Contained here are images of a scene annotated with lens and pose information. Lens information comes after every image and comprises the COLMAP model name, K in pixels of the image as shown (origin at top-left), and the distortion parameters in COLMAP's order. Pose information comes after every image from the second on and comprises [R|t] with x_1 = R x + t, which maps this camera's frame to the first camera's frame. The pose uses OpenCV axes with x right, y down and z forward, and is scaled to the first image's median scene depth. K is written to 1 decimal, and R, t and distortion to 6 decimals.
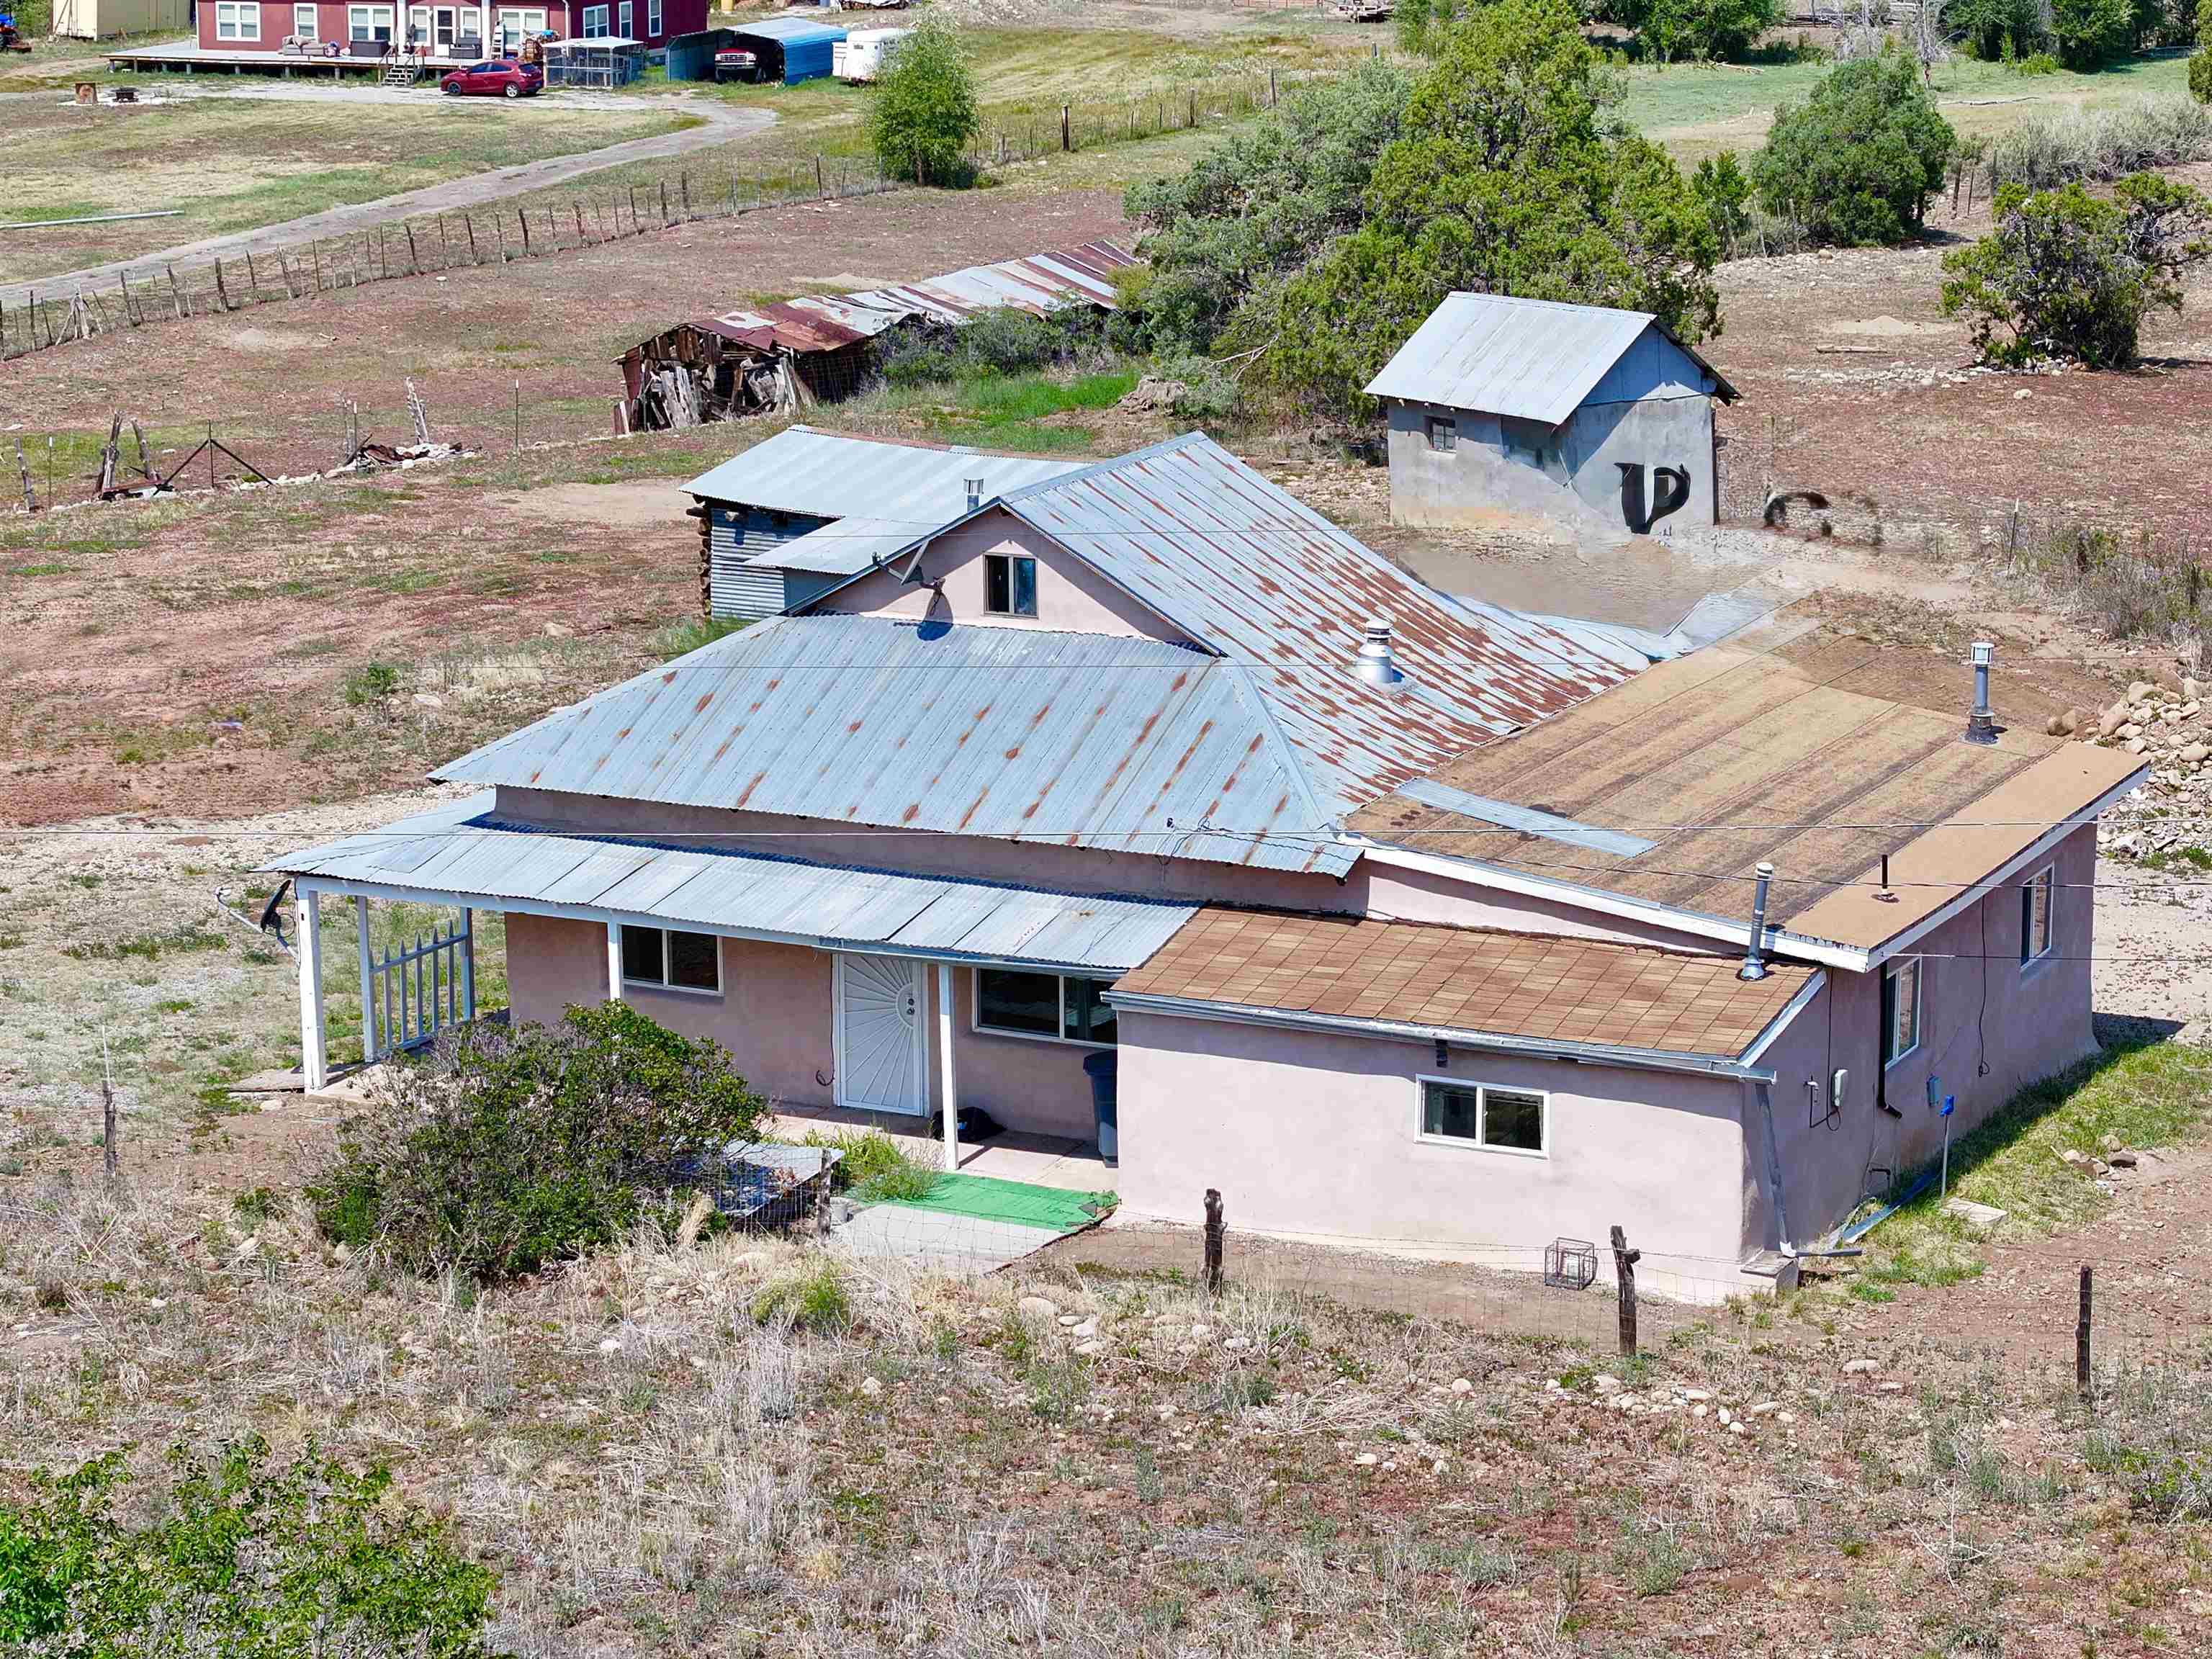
lens RADIAL K [[5795.9, 0, 1106.0], [0, 5795.9, 829.5], [0, 0, 1]] dist [-0.145495, -0.405563]
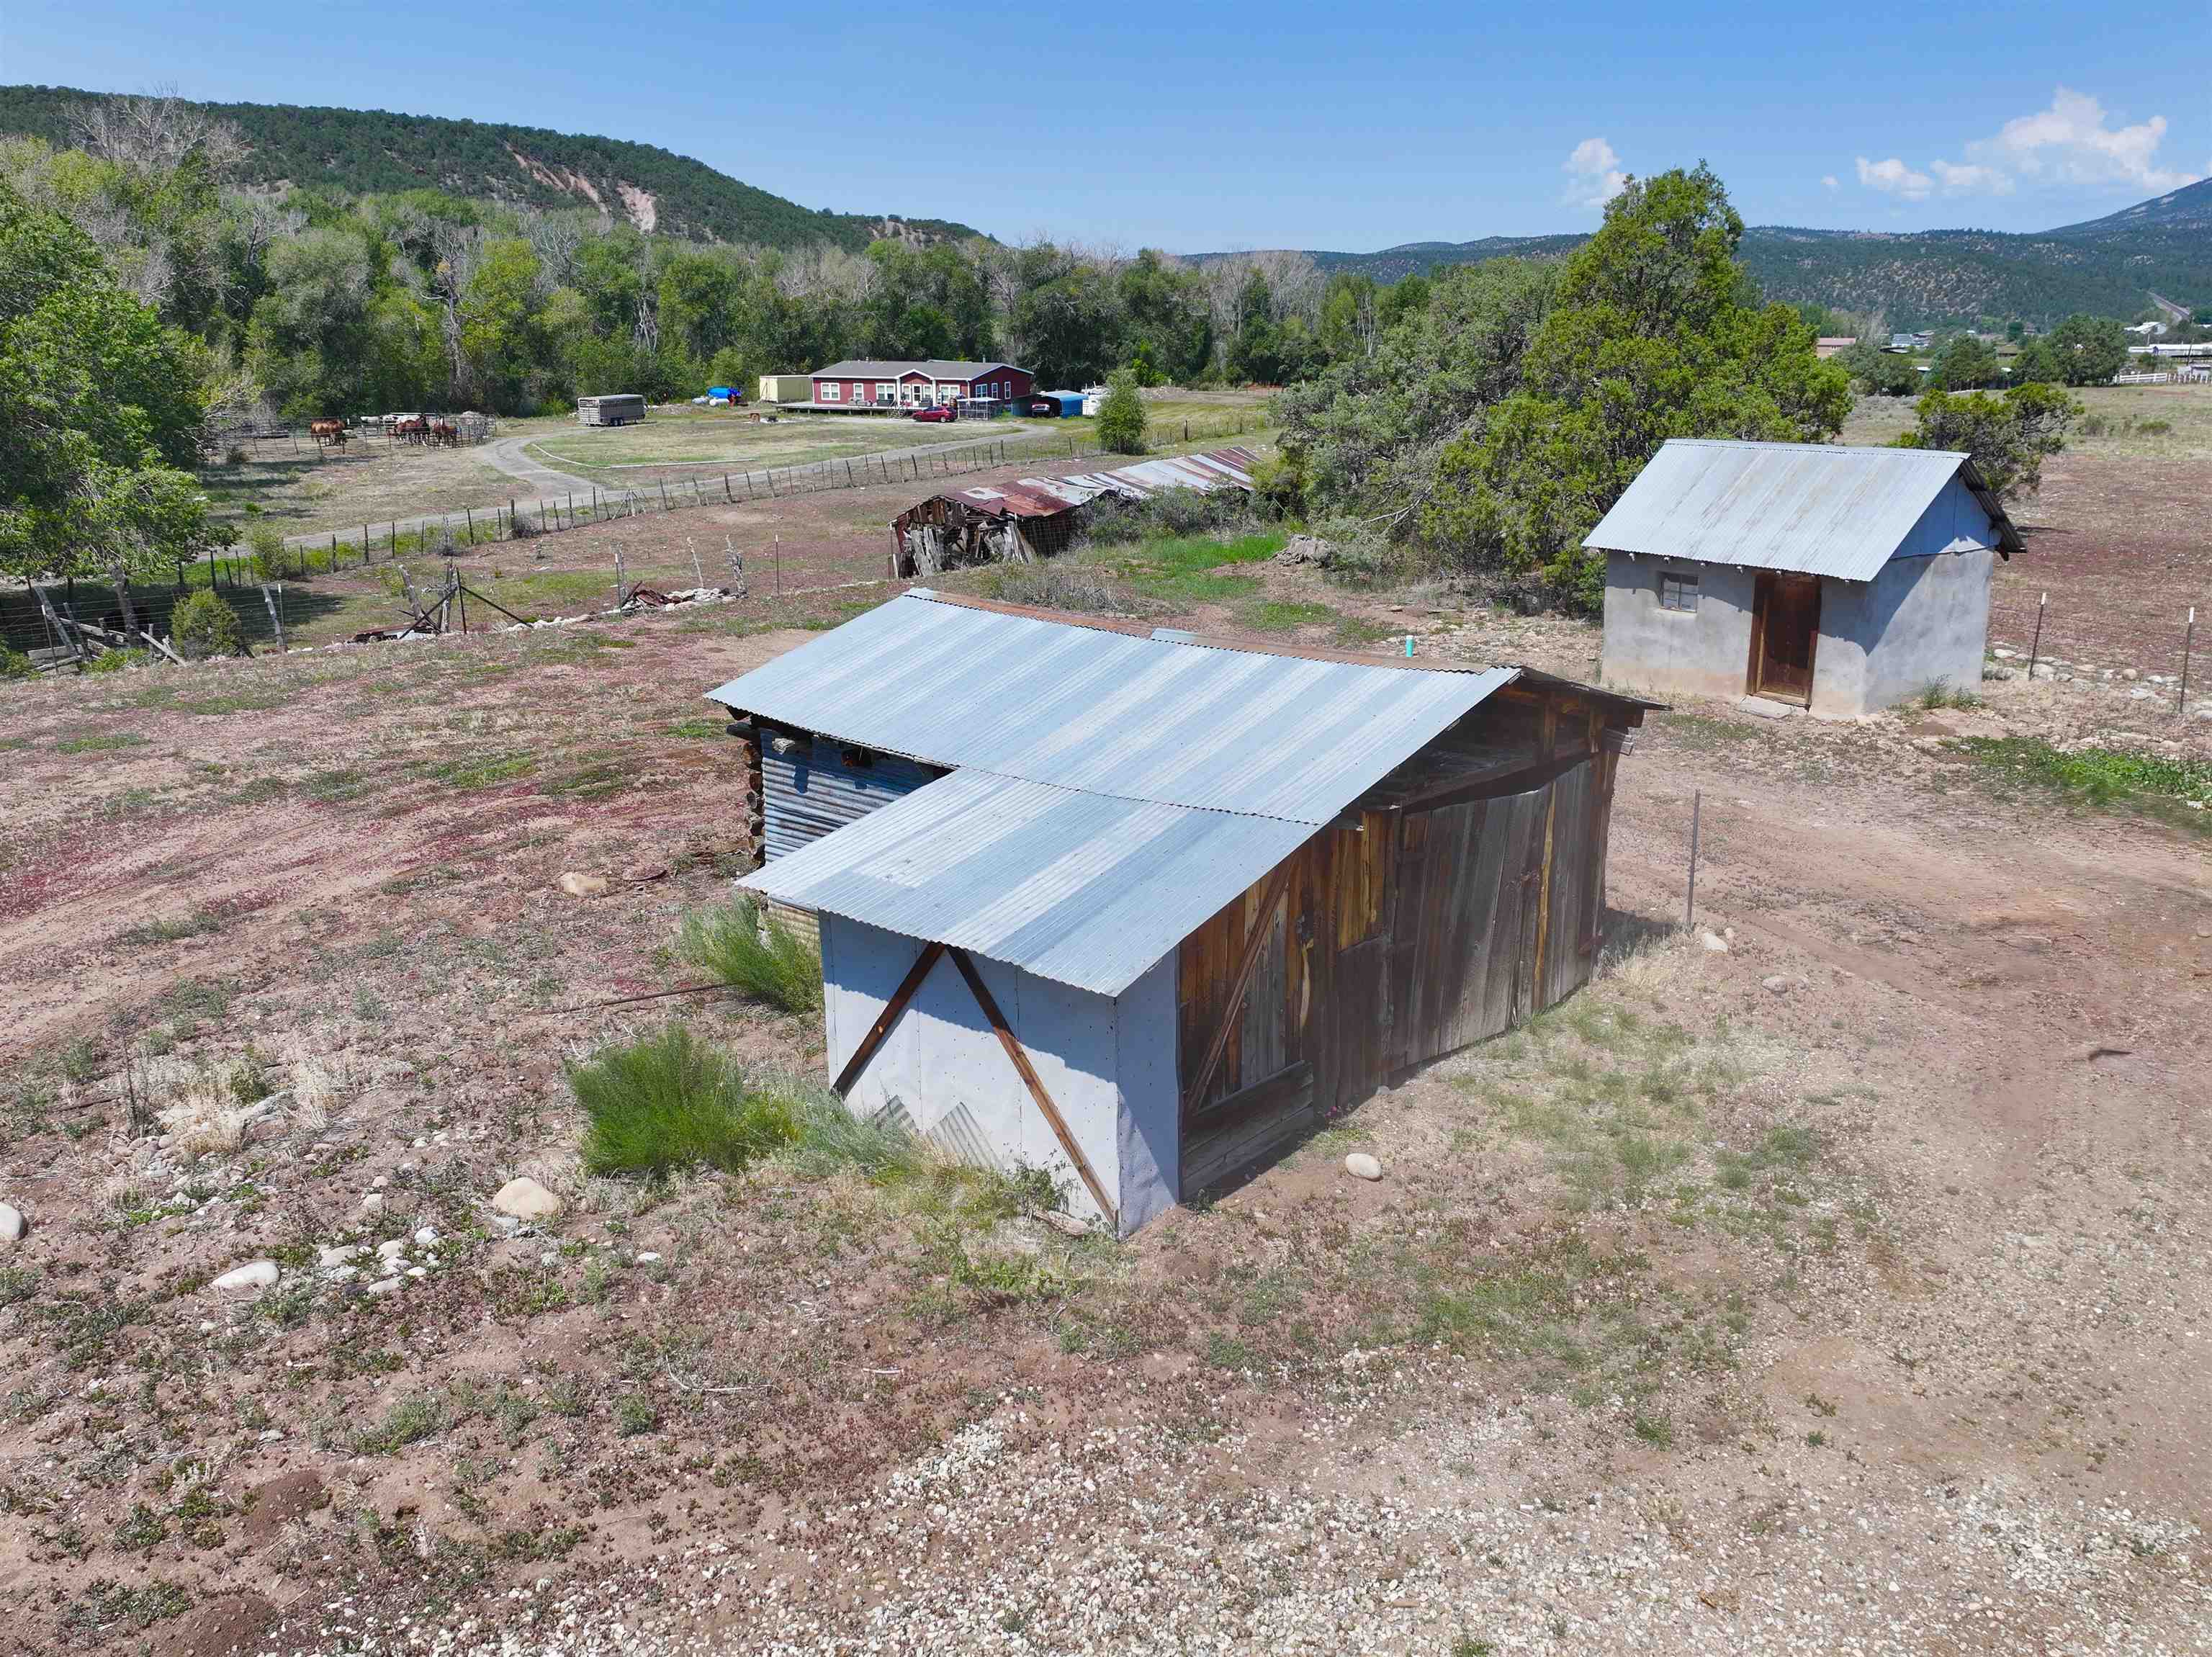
lens RADIAL K [[1769.3, 0, 1106.0], [0, 1769.3, 828.5], [0, 0, 1]] dist [0.009285, 0.007039]
pose [[0.999182, 0.009377, -0.039344, -0.017616], [-0.006264, 0.996893, 0.078523, -0.043508], [0.039958, -0.078213, 0.996136, 0.592840]]
